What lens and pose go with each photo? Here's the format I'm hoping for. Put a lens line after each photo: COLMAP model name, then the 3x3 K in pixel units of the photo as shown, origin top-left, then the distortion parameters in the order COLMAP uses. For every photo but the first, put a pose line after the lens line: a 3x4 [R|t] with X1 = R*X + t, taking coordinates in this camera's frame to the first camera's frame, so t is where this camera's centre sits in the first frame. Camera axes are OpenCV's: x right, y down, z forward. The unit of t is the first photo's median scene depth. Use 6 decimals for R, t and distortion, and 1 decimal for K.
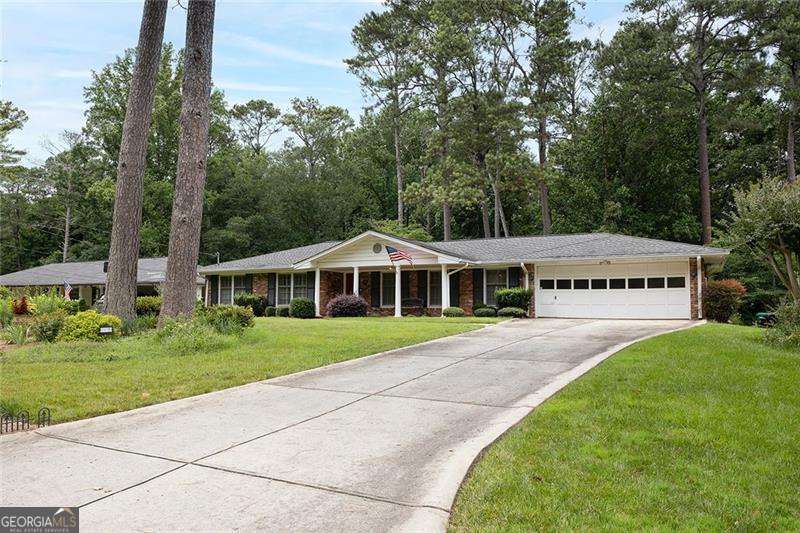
lens RADIAL K [[559.7, 0, 400.0], [0, 559.7, 266.5], [0, 0, 1]] dist [-0.001432, -0.000438]
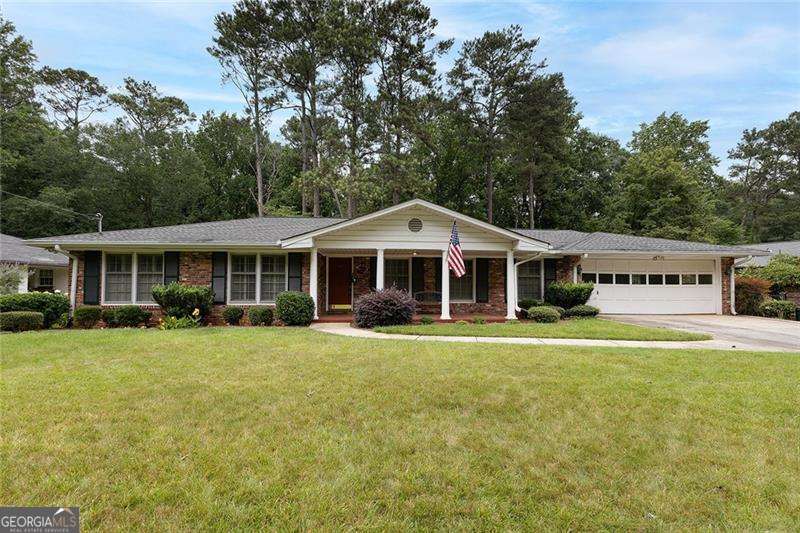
lens RADIAL K [[349.4, 0, 399.6], [0, 349.4, 278.3], [0, 0, 1]] dist [-0.000096, -0.000009]
pose [[0.857336, 0.008719, 0.514683, -0.253356], [-0.041630, 0.997756, 0.052443, 0.011778], [-0.513071, -0.066387, 0.855775, 0.535909]]
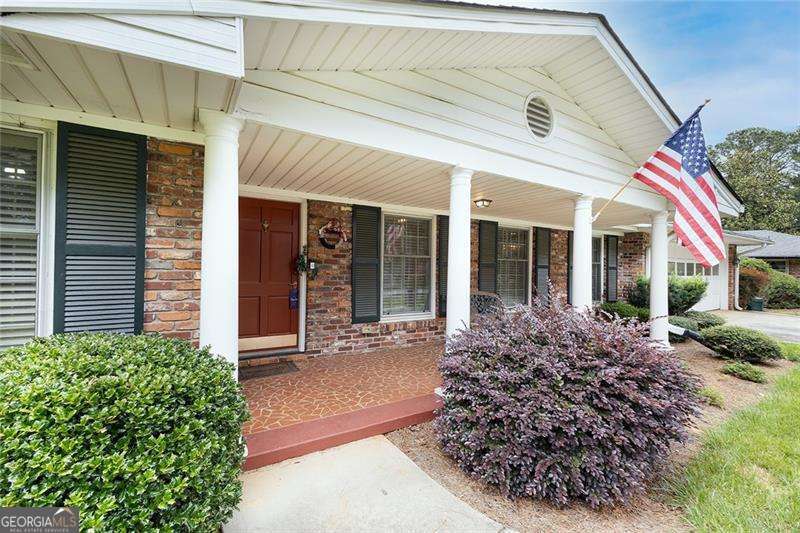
lens RADIAL K [[338.5, 0, 400.0], [0, 338.5, 266.5], [0, 0, 1]] dist [0.000960, 0.000112]
pose [[0.490481, 0.009054, 0.871405, -0.184251], [-0.079080, 0.996283, 0.034159, 0.032036], [-0.867856, -0.085665, 0.489374, 0.845079]]
